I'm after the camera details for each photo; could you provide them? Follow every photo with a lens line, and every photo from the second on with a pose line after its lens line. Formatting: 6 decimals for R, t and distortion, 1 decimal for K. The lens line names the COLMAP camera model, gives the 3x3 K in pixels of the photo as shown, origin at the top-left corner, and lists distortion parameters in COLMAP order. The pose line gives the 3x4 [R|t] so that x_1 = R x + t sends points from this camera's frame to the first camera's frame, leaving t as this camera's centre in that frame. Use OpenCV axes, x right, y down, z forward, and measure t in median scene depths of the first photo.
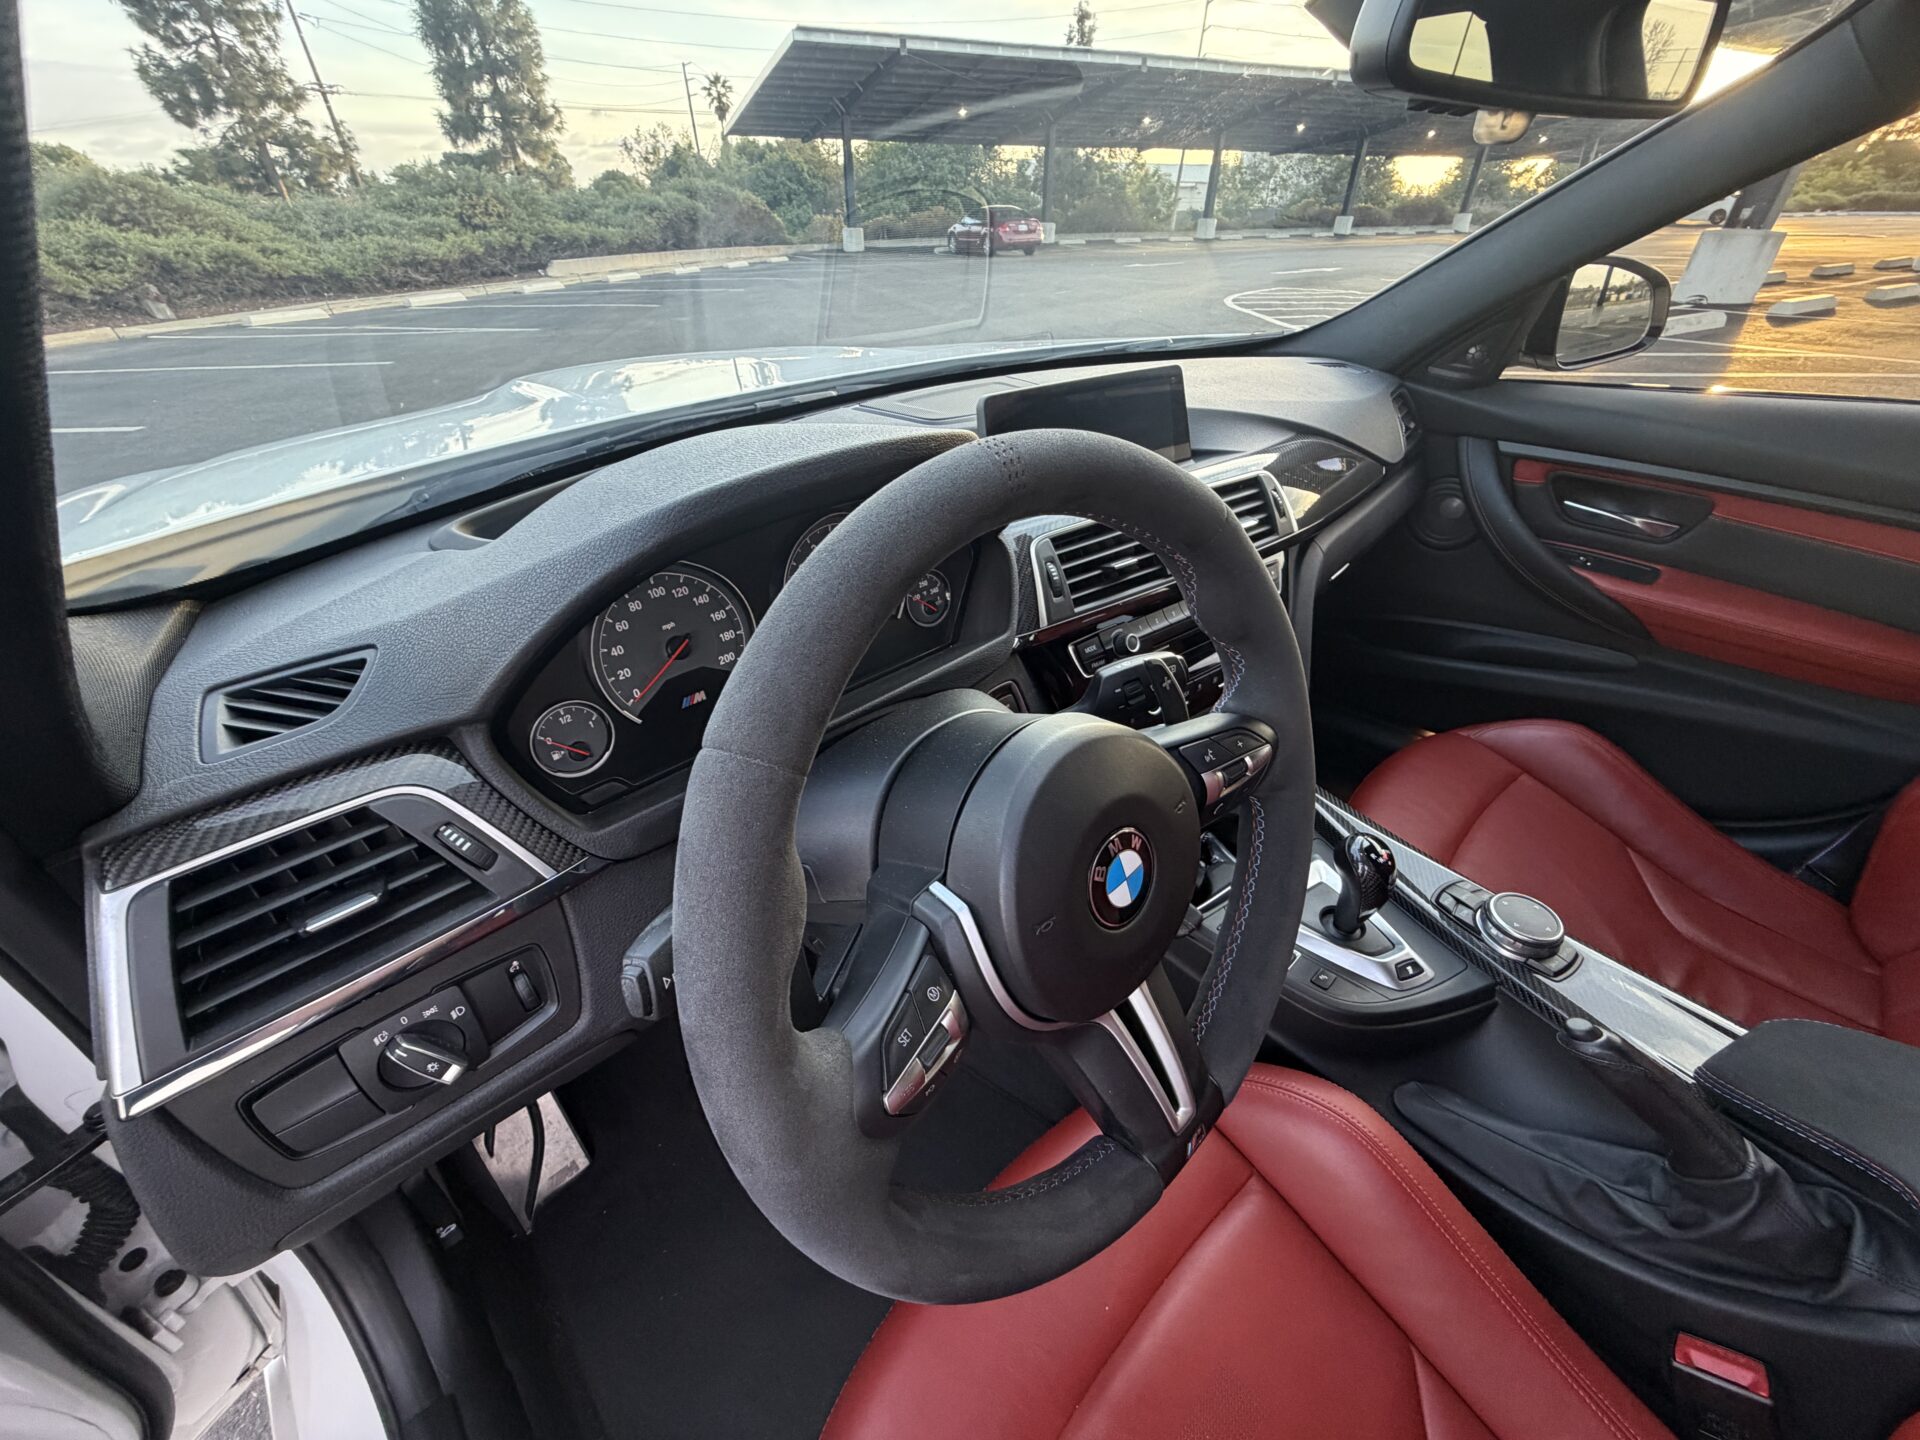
lens RADIAL K [[759.2, 0, 954.3], [0, 759.2, 722.3], [0, 0, 1]] dist [-0.000576, 0.000391]
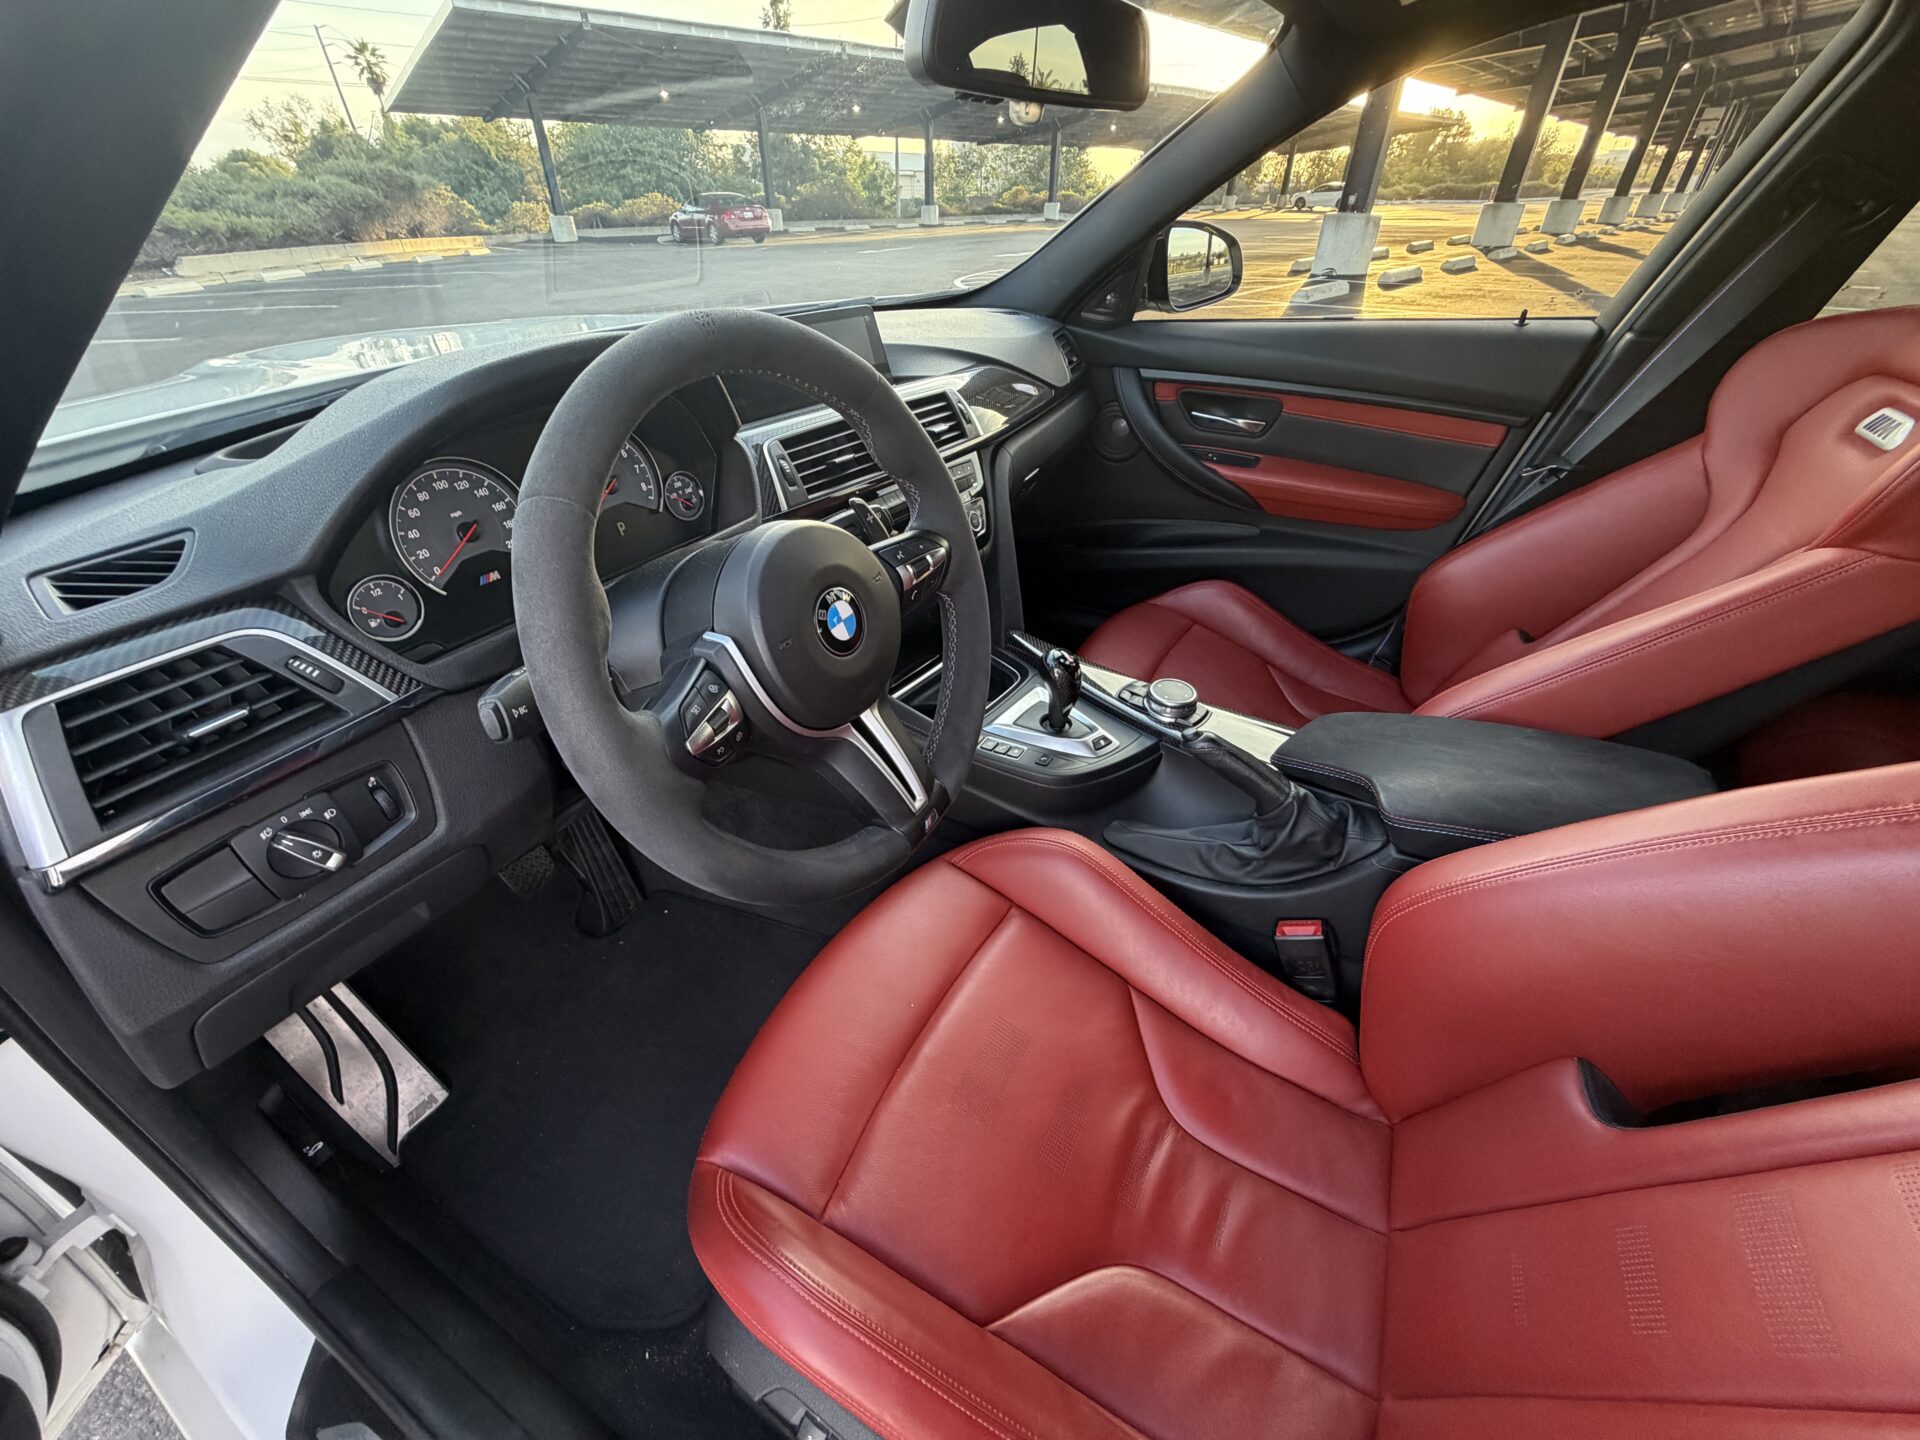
lens RADIAL K [[759.2, 0, 949.8], [0, 759.2, 723.6], [0, 0, 1]] dist [-0.000576, 0.000391]
pose [[0.957843, -0.162776, 0.236729, 0.001182], [0.159955, 0.986631, 0.031209, 0.010077], [-0.238644, 0.007973, 0.971074, -0.012296]]
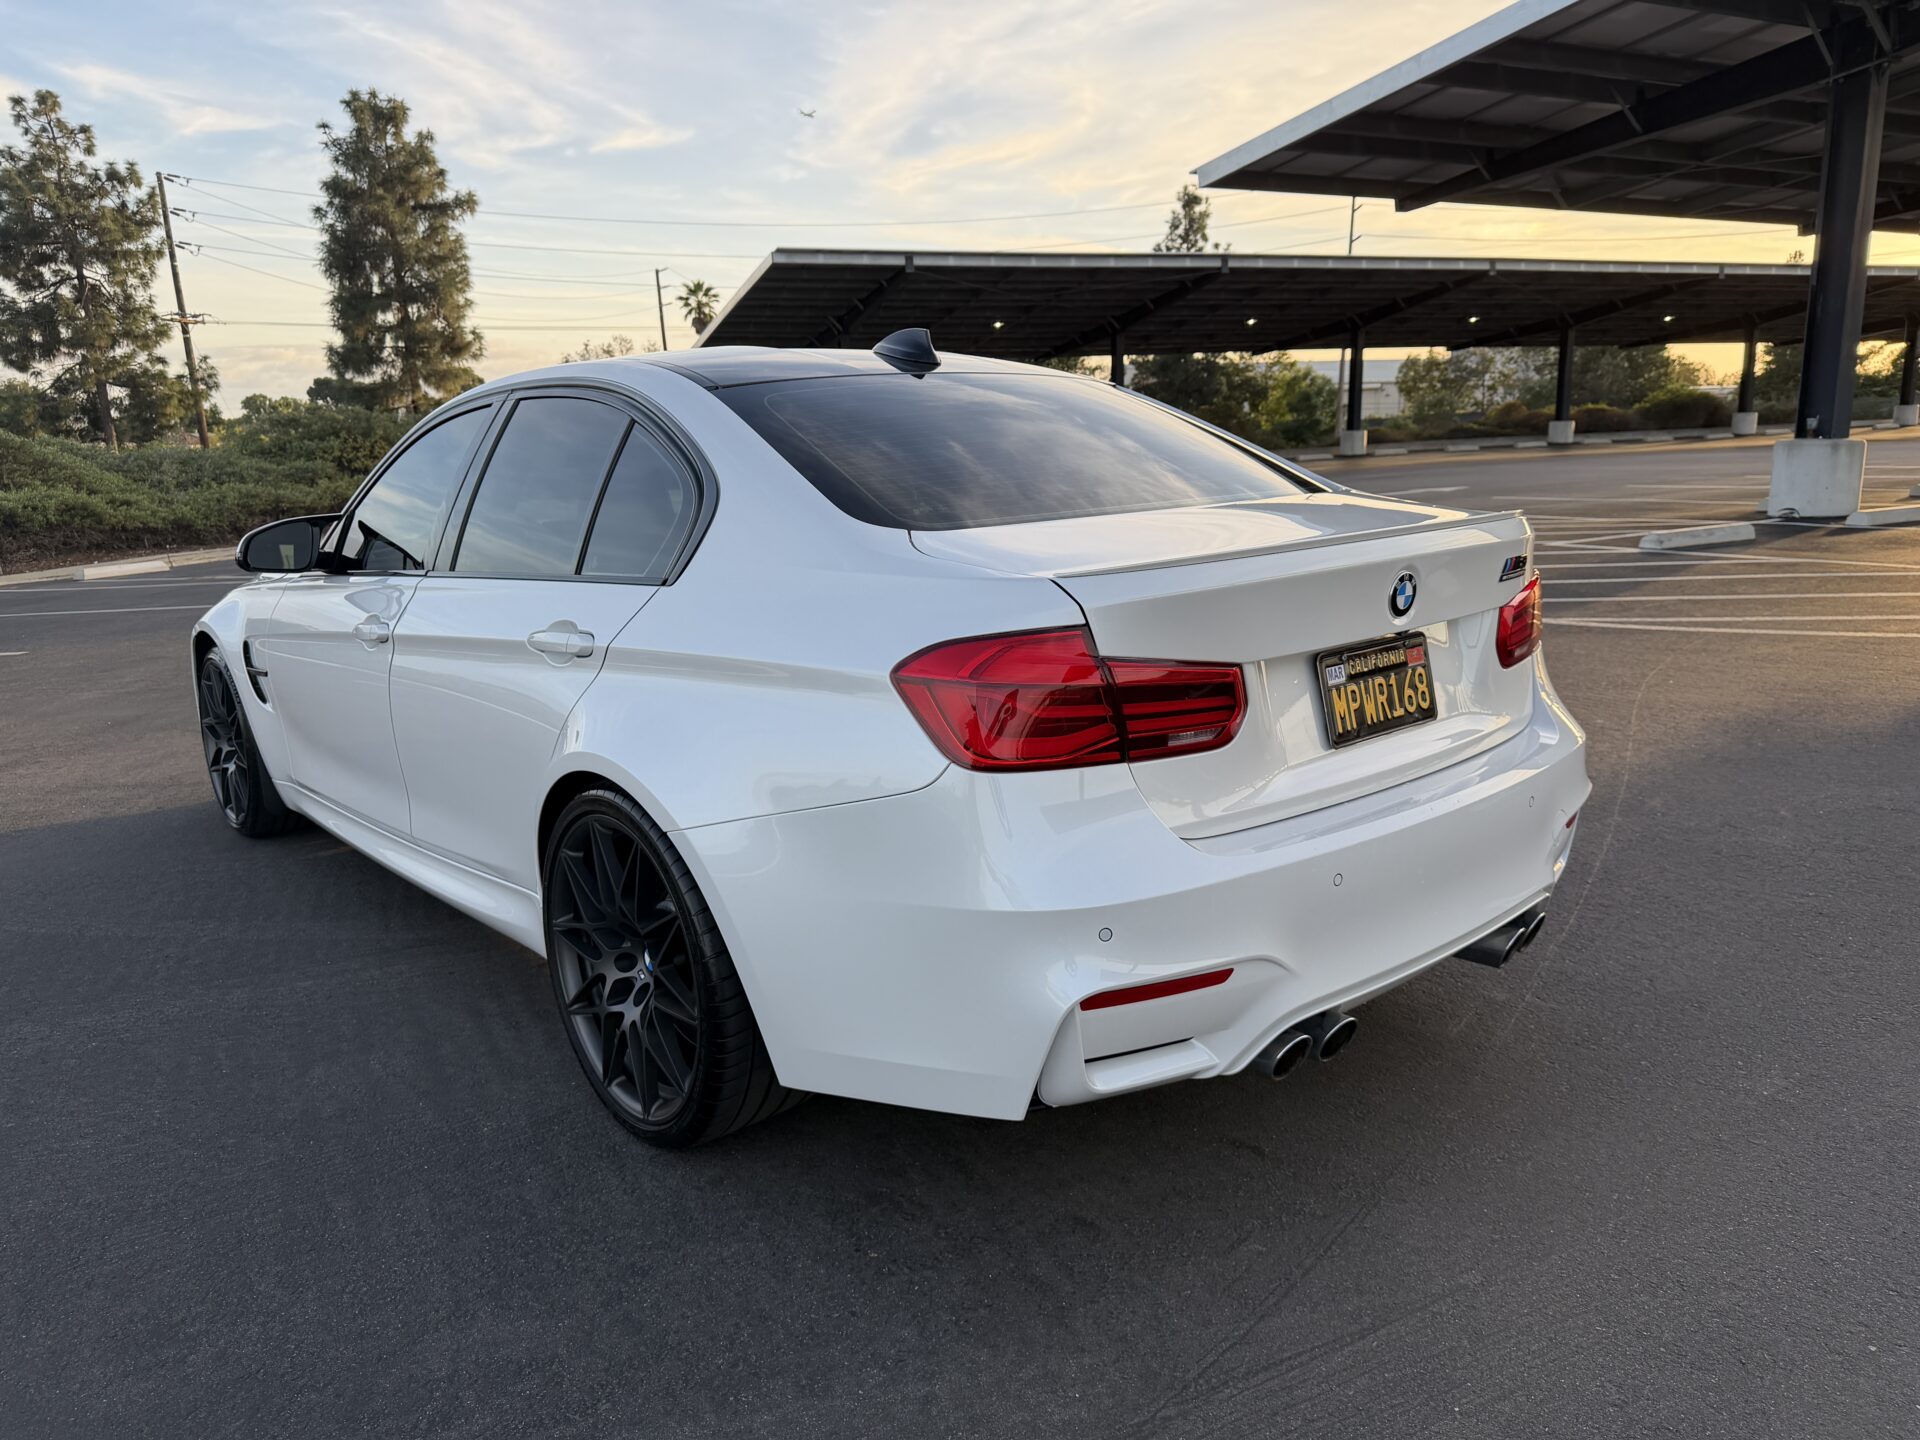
lens RADIAL K [[1385.5, 0, 968.9], [0, 1385.5, 723.9], [0, 0, 1]] dist [0.053872, -0.038815]
pose [[0.997387, -0.014975, -0.070681, 0.122963], [-0.012513, 0.927697, -0.373123, 0.146672], [0.071158, 0.373032, 0.925086, -0.235452]]
